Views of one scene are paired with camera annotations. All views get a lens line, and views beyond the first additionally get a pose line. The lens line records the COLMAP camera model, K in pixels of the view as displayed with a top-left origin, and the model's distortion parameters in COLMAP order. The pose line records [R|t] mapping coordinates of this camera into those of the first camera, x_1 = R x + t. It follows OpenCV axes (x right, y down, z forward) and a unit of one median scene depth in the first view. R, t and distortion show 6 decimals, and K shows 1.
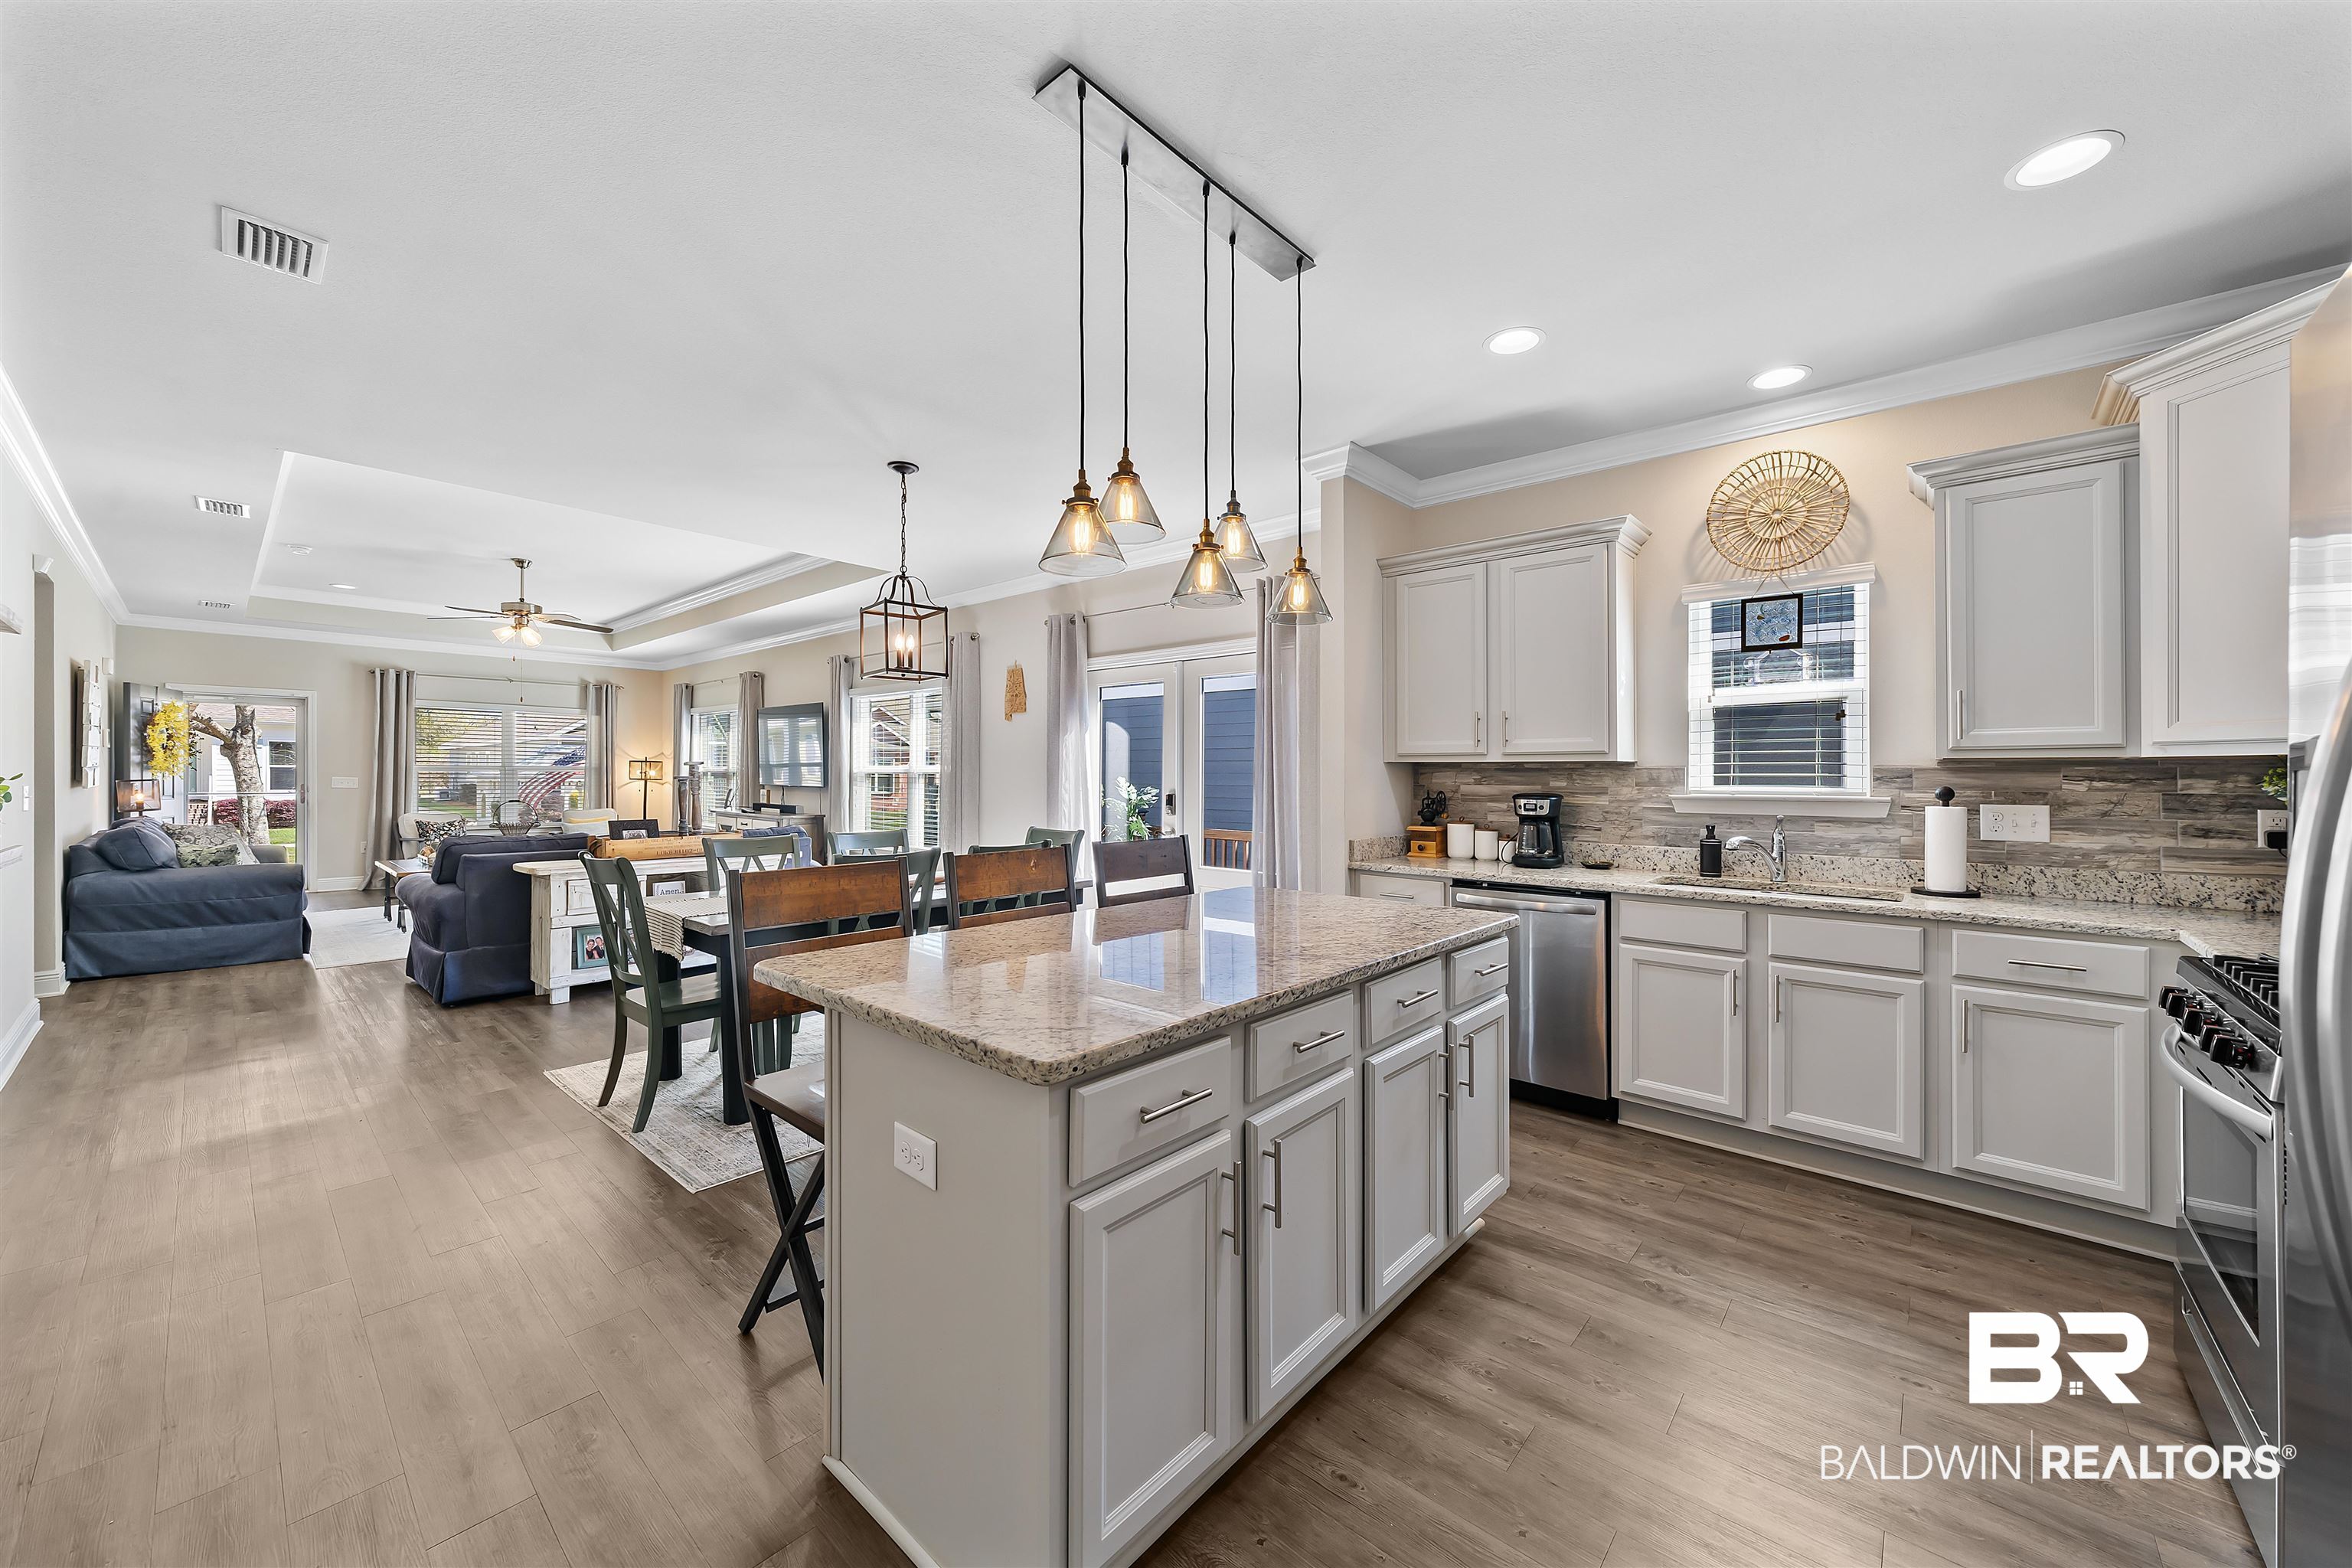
lens RADIAL K [[868.7, 0, 1168.6], [0, 868.7, 769.3], [0, 0, 1]] dist [-0.002622, 0.000283]
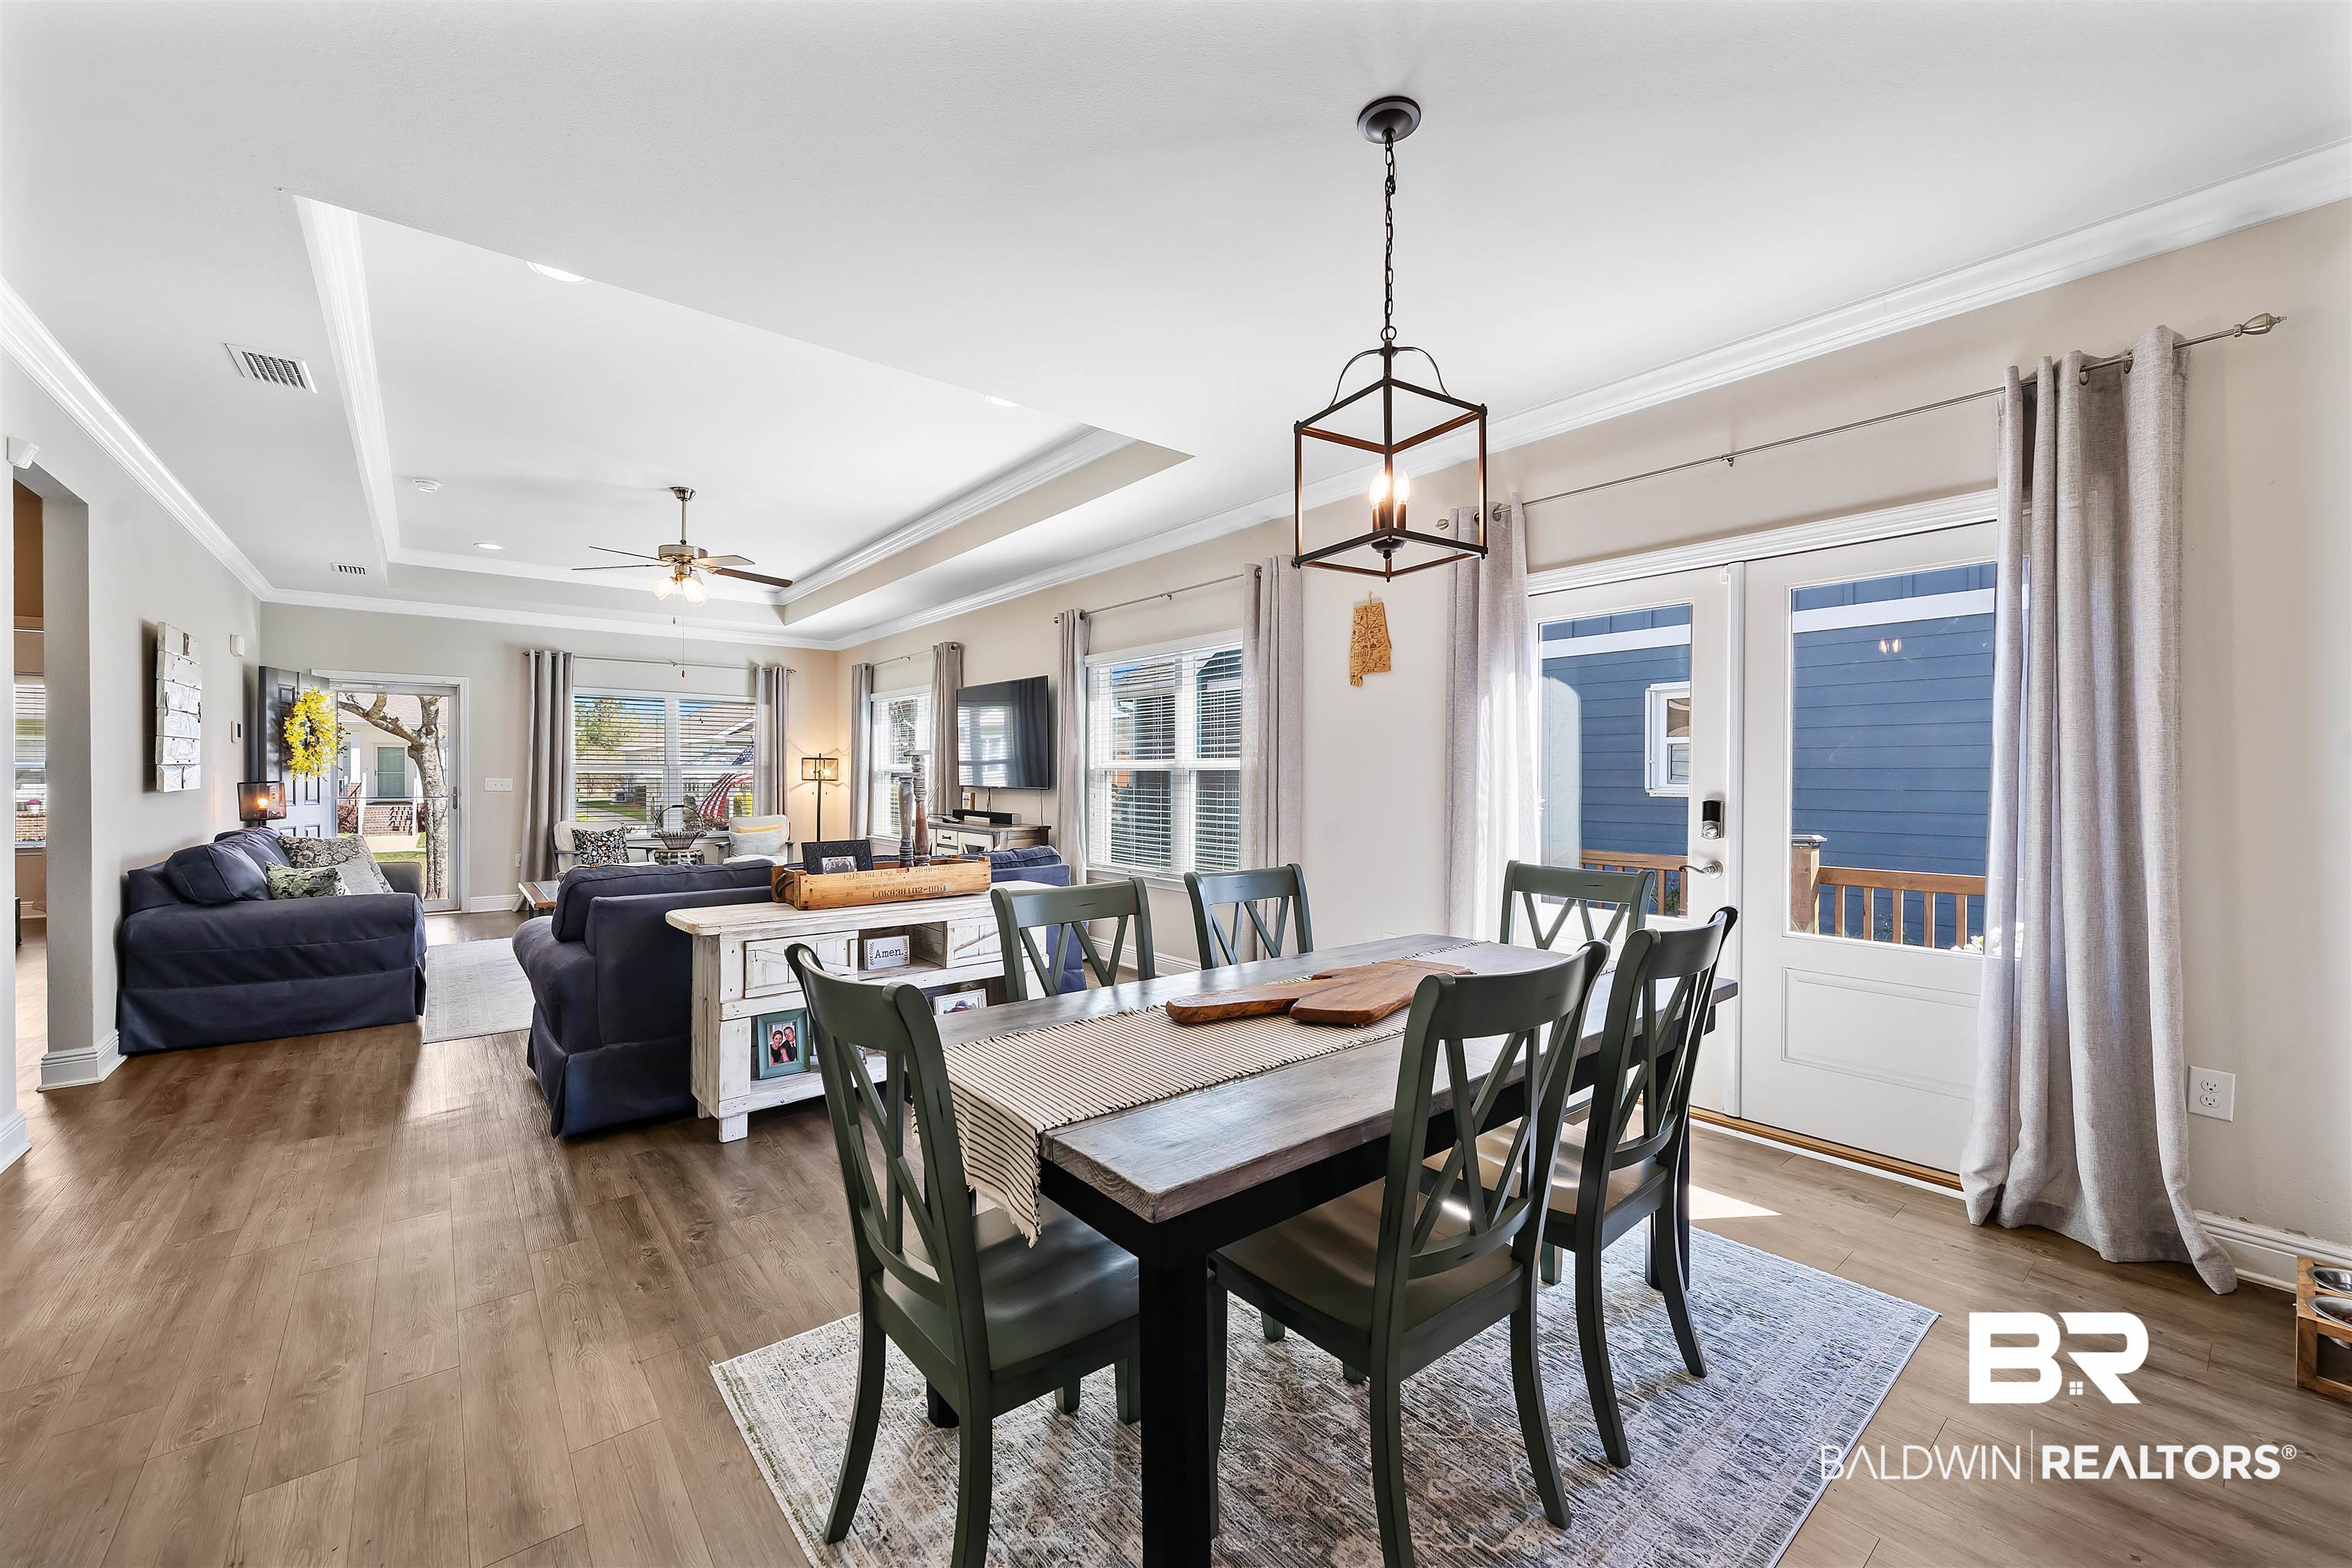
lens RADIAL K [[907.3, 0, 1166.8], [0, 907.3, 775.1], [0, 0, 1]] dist [-0.007616, 0.000272]
pose [[0.987499, -0.003756, -0.157582, -0.379186], [0.004669, 0.999974, 0.005420, 0.010317], [0.157557, -0.006088, 0.987491, 0.531013]]
